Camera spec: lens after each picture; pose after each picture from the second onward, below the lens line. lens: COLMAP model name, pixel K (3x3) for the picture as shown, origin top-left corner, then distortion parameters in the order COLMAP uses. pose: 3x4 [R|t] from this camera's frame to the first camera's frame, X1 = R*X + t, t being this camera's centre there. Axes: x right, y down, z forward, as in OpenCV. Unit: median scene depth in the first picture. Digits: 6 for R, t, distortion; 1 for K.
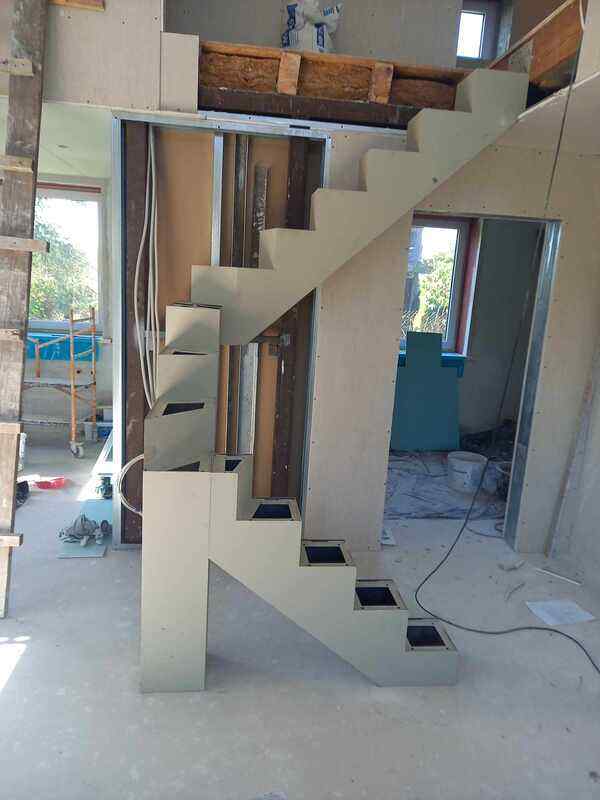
lens RADIAL K [[581.8, 0, 300.0], [0, 581.8, 400.0], [0, 0, 1]] dist [0.005715, 0.000595]
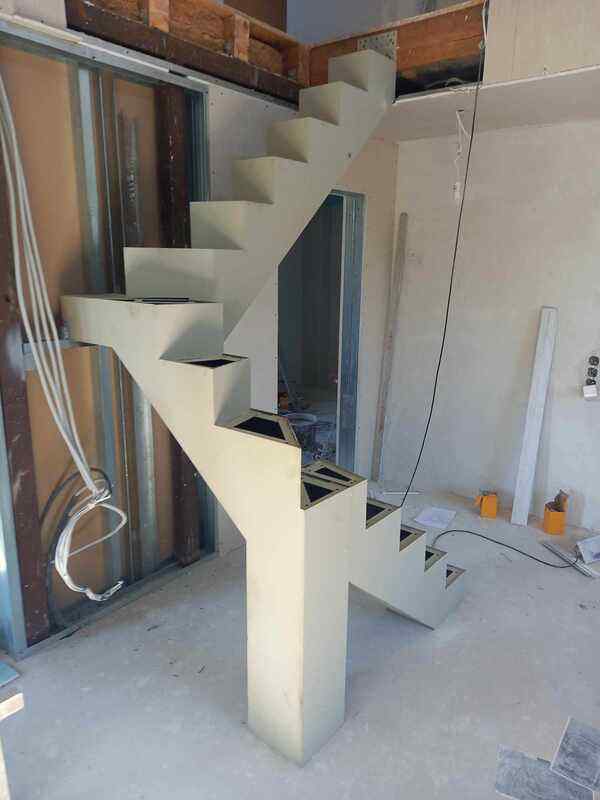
lens RADIAL K [[578.2, 0, 300.0], [0, 578.2, 400.0], [0, 0, 1]] dist [0.003919, -0.004228]
pose [[0.709786, -0.214964, 0.670816, -0.532915], [0.170966, 0.976396, 0.131988, -0.092507], [-0.683355, 0.021003, 0.729784, 0.286009]]
